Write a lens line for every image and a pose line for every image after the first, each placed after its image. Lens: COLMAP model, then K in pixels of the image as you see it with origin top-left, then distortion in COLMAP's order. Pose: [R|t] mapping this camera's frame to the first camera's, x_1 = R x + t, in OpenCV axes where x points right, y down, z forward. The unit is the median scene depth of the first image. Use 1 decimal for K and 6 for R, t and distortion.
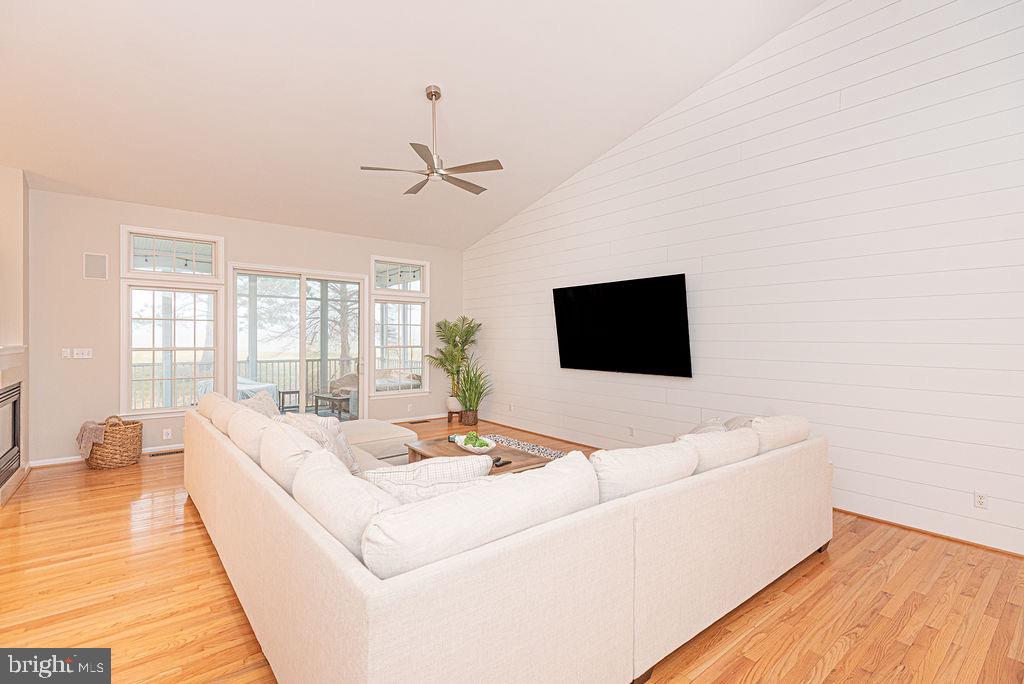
lens RADIAL K [[472.3, 0, 513.6], [0, 472.3, 339.3], [0, 0, 1]] dist [0.022448, -0.011787]
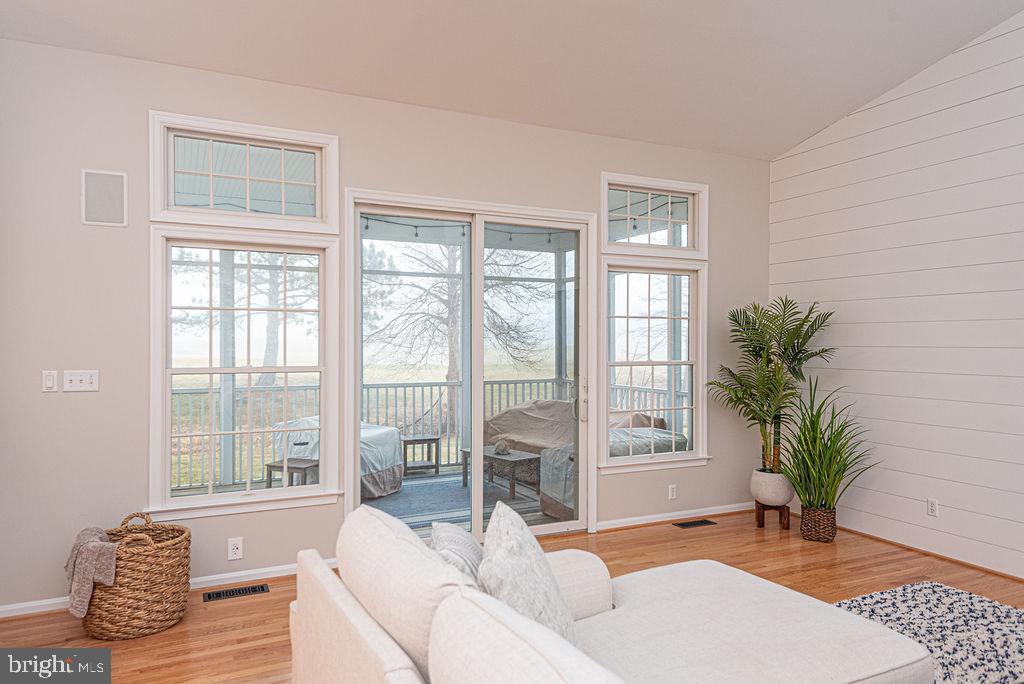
lens RADIAL K [[702.4, 0, 510.5], [0, 702.4, 343.2], [0, 0, 1]] dist [0.051380, -0.002190]
pose [[0.972952, -0.002844, -0.230990, -0.219149], [0.002331, 0.999994, -0.002495, -0.003181], [0.230996, 0.001889, 0.972953, 0.276297]]
